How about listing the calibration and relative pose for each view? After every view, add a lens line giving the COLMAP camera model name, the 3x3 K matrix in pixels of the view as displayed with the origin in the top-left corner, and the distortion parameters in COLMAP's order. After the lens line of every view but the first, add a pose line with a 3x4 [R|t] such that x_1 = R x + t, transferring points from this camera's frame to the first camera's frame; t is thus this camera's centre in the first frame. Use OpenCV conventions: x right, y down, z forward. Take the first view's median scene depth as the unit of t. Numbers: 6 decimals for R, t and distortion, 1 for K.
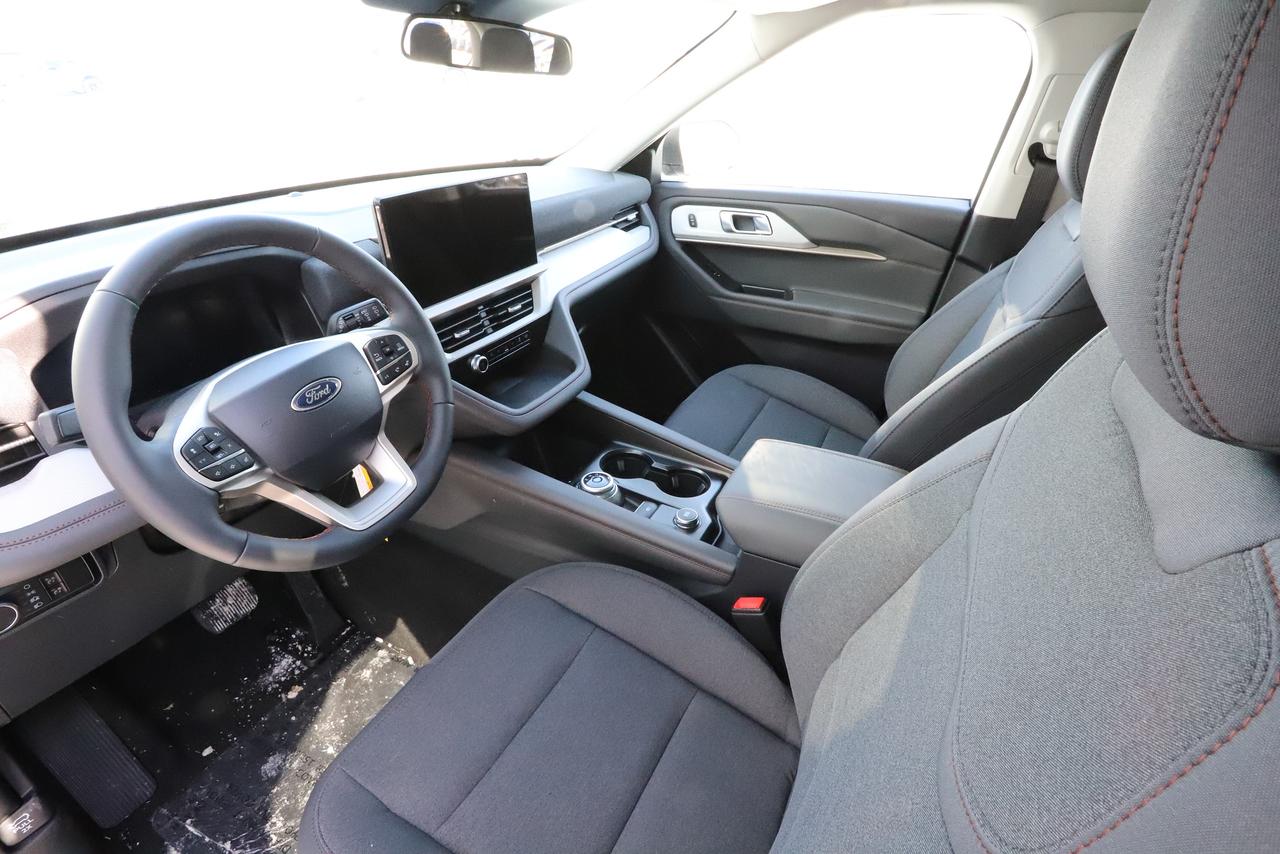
lens RADIAL K [[636.3, 0, 640.0], [0, 636.3, 427.0], [0, 0, 1]] dist [-0.033176, 0.019854]
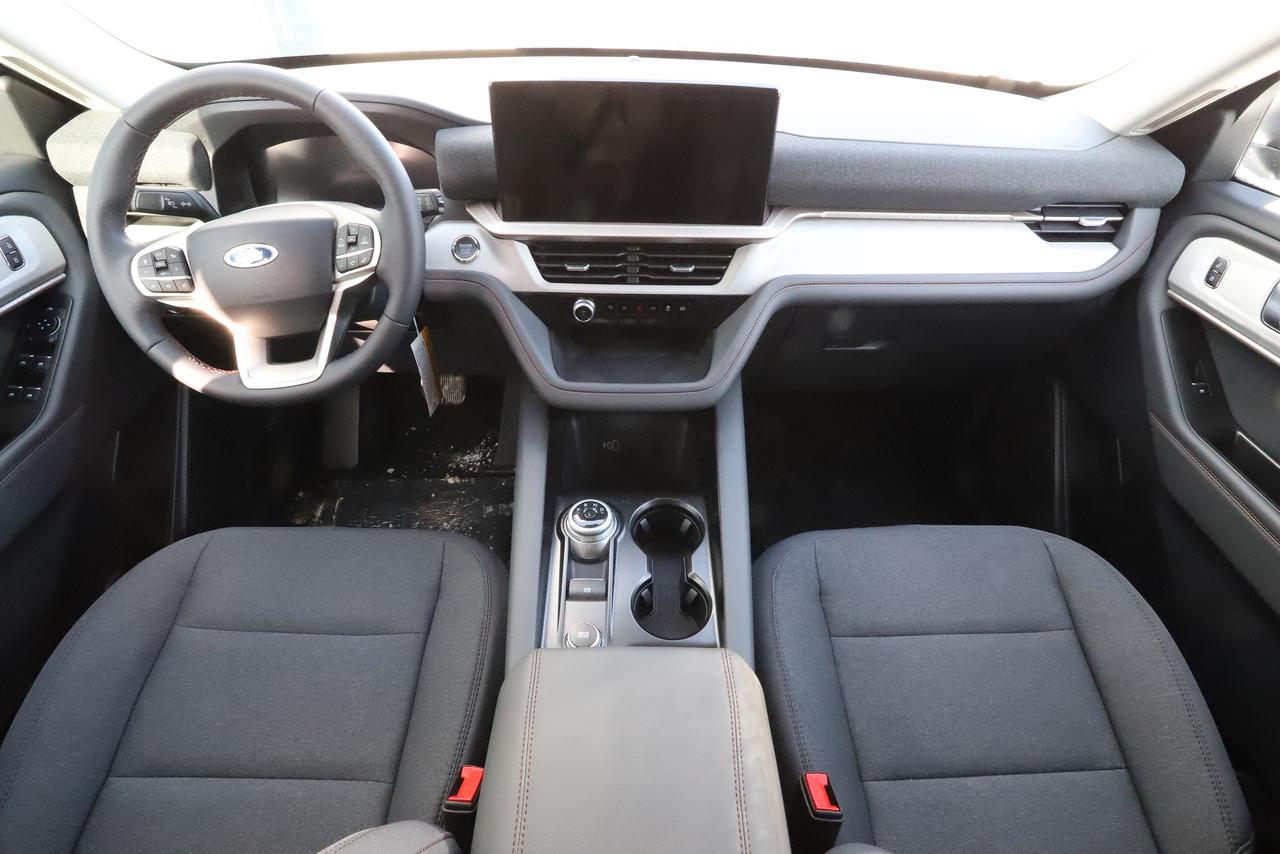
lens RADIAL K [[636.3, 0, 640.0], [0, 636.3, 427.0], [0, 0, 1]] dist [-0.033176, 0.019854]
pose [[0.478347, 0.578924, -0.660326, 0.362563], [-0.455274, 0.806477, 0.377254, -0.279333], [0.750939, 0.120171, 0.649345, 0.465984]]
